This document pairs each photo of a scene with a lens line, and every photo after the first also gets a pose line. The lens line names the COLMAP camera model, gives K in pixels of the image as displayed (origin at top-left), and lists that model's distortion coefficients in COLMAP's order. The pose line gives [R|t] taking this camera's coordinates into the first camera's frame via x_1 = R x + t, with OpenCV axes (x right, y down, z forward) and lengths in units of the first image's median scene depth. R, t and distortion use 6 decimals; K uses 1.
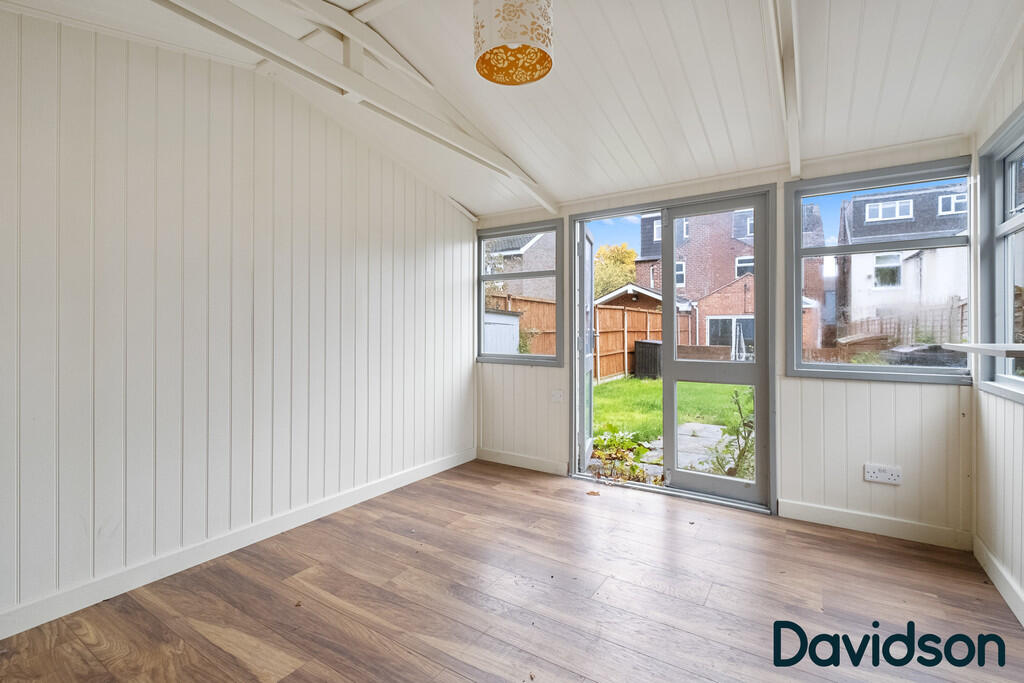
lens RADIAL K [[448.8, 0, 520.8], [0, 448.8, 347.0], [0, 0, 1]] dist [-0.004376, 0.000989]
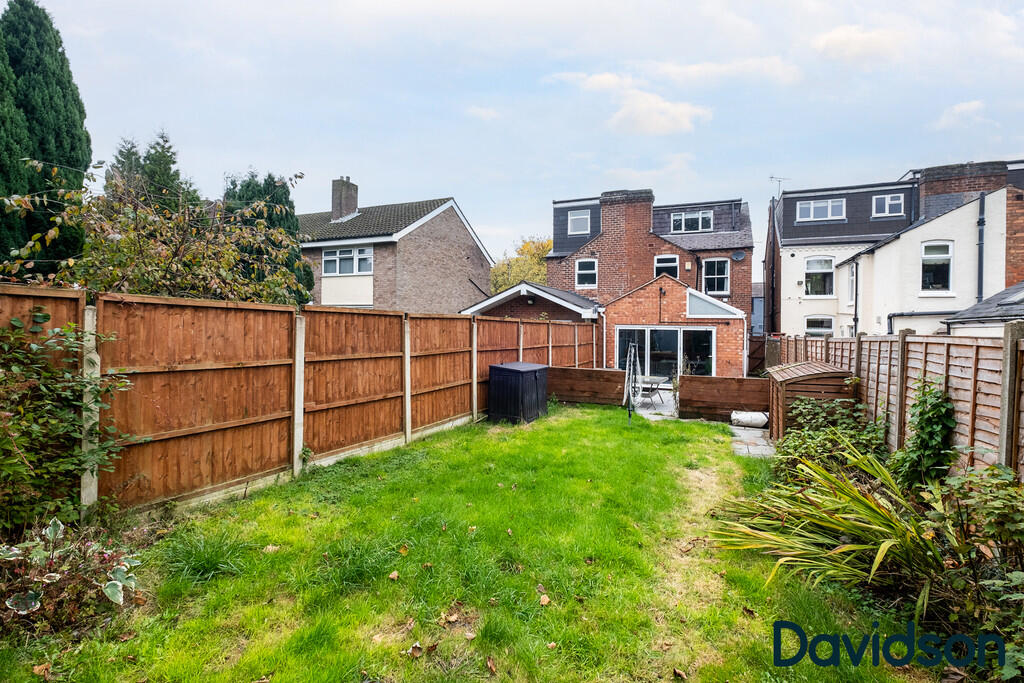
lens RADIAL K [[448.8, 0, 516.1], [0, 448.8, 339.2], [0, 0, 1]] dist [-0.004376, 0.000989]
pose [[0.993633, 0.016454, 0.111456, 0.141344], [-0.014880, 0.999778, -0.014945, -0.028394], [-0.111678, 0.013191, 0.993657, 0.208656]]
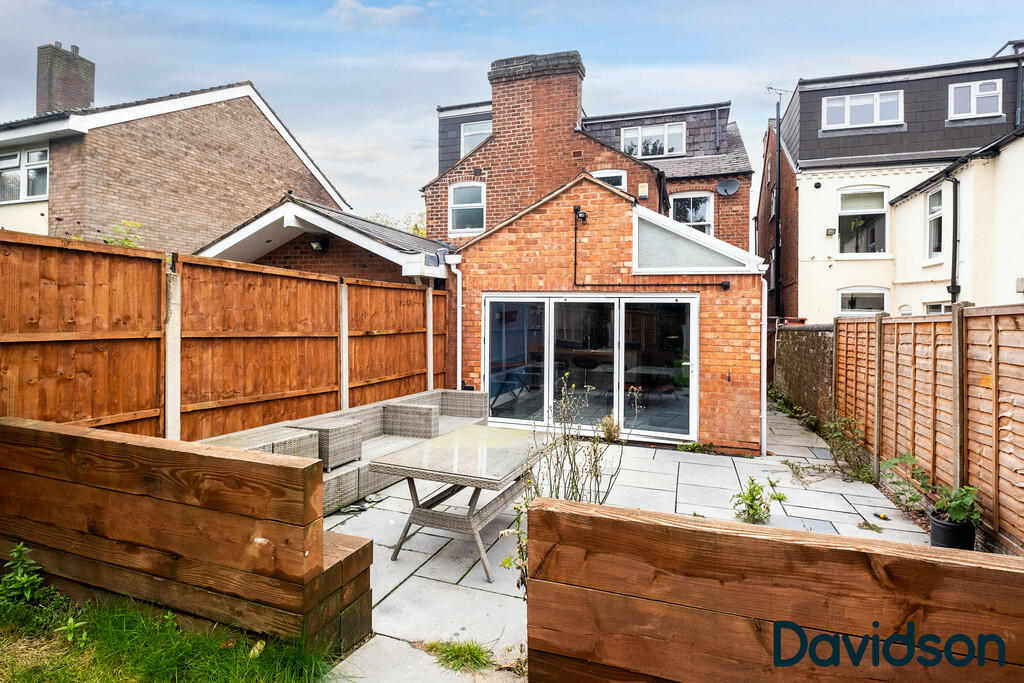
lens RADIAL K [[501.7, 0, 508.7], [0, 501.7, 332.2], [0, 0, 1]] dist [-0.014573, 0.000384]
pose [[0.981076, 0.019047, 0.192682, 0.341723], [-0.016400, 0.999748, -0.015321, -0.030142], [-0.192925, 0.011871, 0.981142, 0.567682]]
